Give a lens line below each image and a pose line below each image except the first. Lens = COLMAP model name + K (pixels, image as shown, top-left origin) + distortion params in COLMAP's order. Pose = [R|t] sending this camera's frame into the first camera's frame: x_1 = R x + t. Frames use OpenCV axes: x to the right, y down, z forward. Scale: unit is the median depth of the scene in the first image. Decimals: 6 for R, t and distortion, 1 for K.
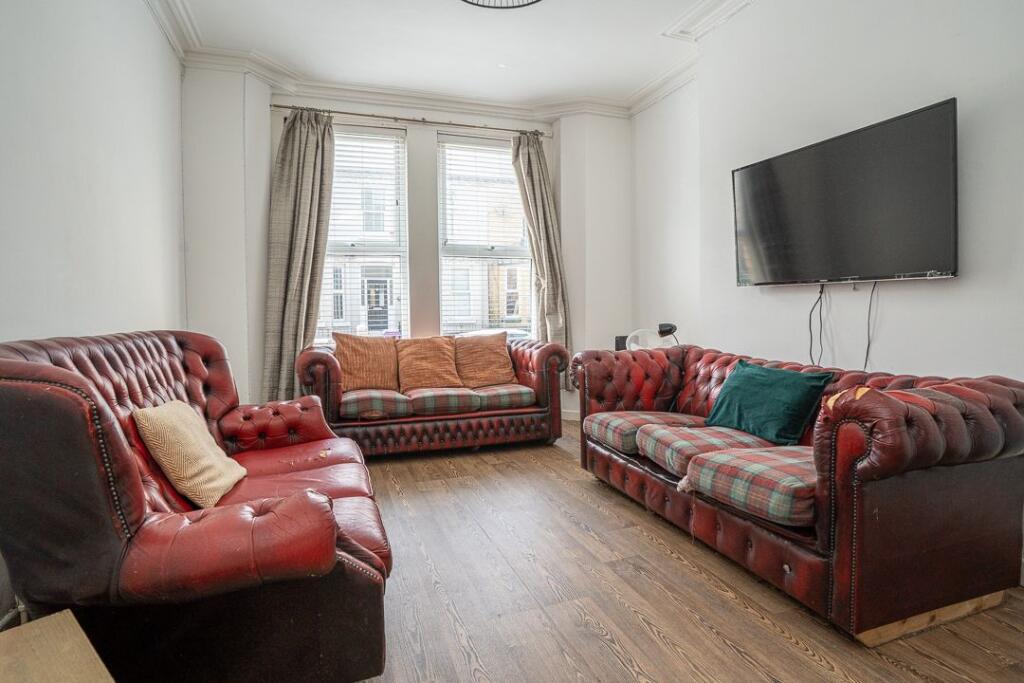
lens RADIAL K [[533.9, 0, 512.6], [0, 533.9, 335.6], [0, 0, 1]] dist [-0.054597, 0.014332]
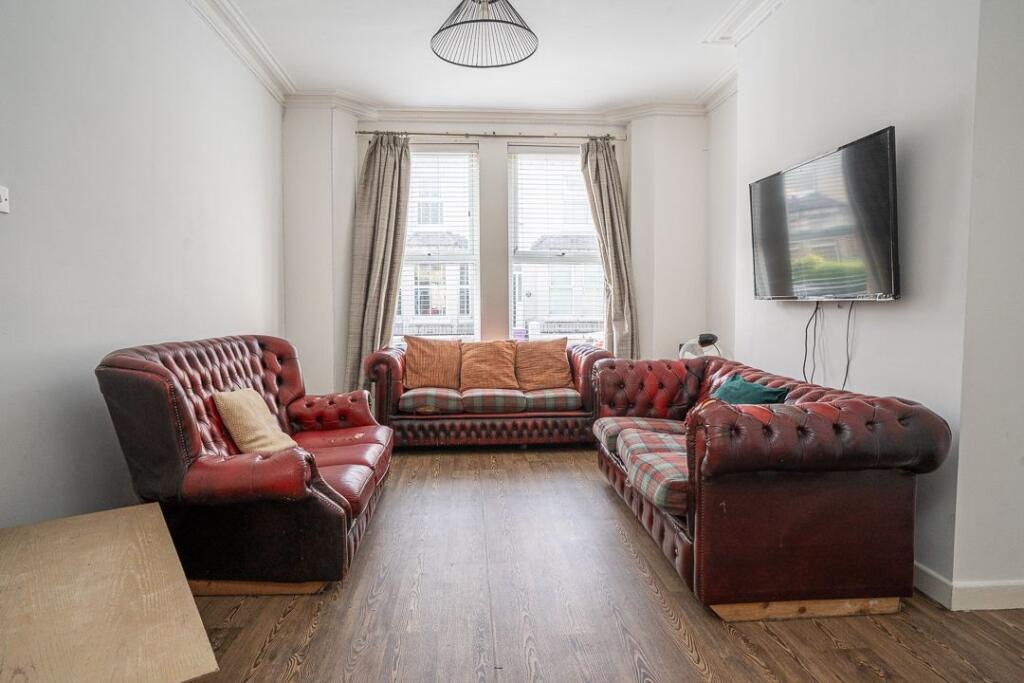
lens RADIAL K [[603.7, 0, 511.6], [0, 603.7, 338.4], [0, 0, 1]] dist [-0.037577, -0.000602]
pose [[0.965318, 0.020434, -0.260275, 0.244397], [-0.018263, 0.999775, 0.010756, -0.020482], [0.260437, -0.005630, 0.965475, -0.191841]]
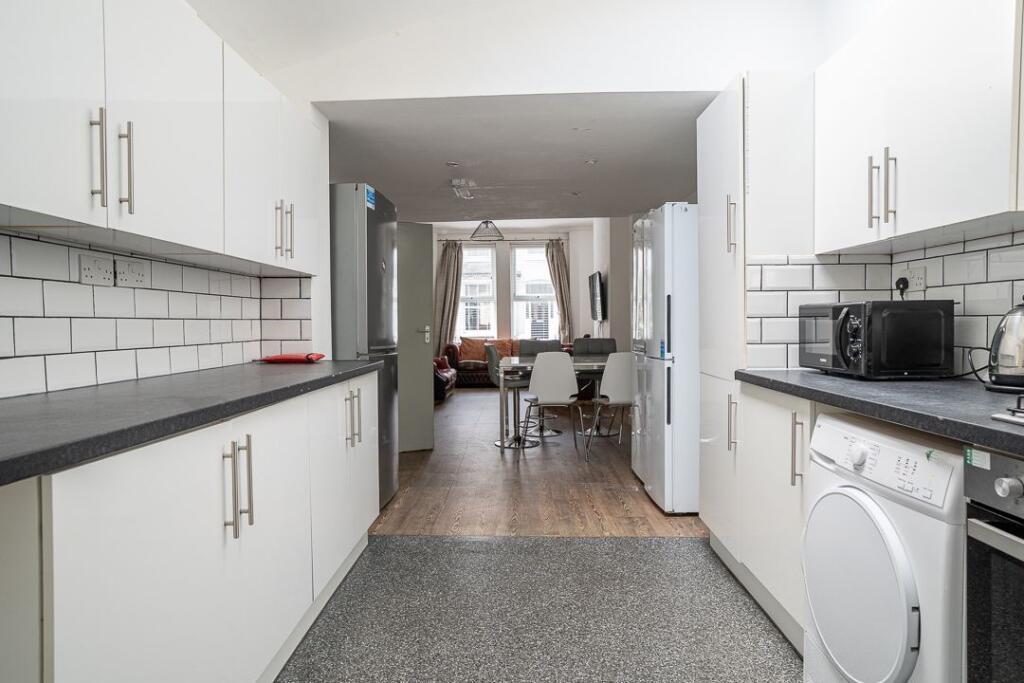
lens RADIAL K [[632.2, 0, 514.7], [0, 632.2, 341.2], [0, 0, 1]] dist [-0.000134, -0.000006]
pose [[0.940464, 0.011317, -0.339704, 1.005965], [-0.015543, 0.999832, -0.009721, 0.044201], [0.339537, 0.014422, 0.940482, -1.864465]]
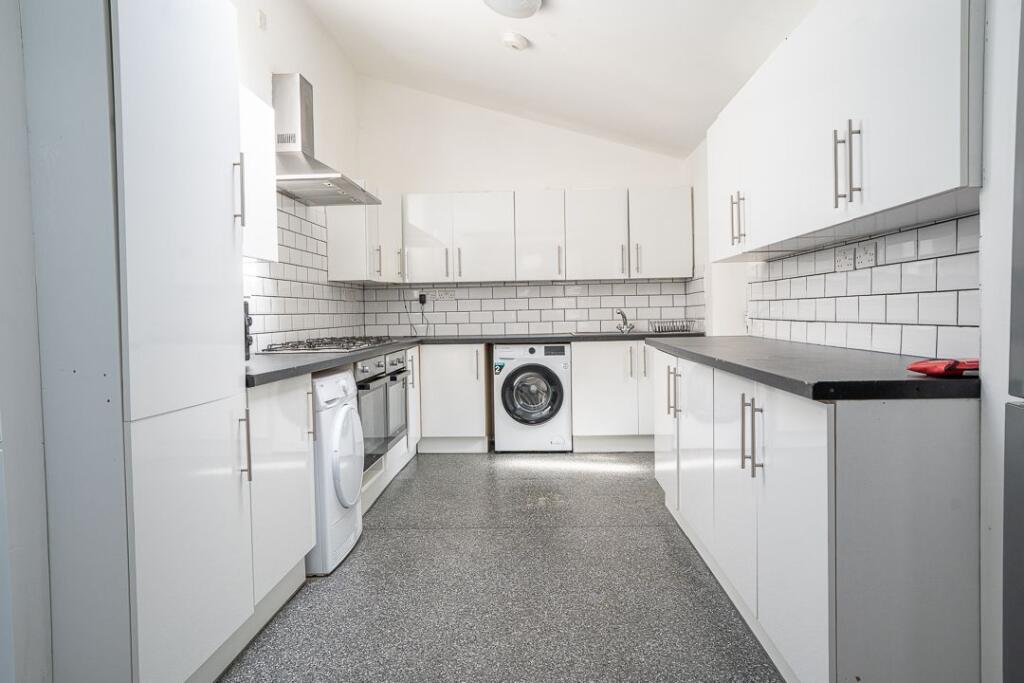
lens RADIAL K [[650.8, 0, 515.1], [0, 650.8, 341.3], [0, 0, 1]] dist [-0.002930, 0.000067]
pose [[-0.928263, 0.013117, 0.371693, 0.536971], [0.046130, 0.995722, 0.080065, -0.003142], [-0.369053, 0.091467, -0.924897, -0.608937]]
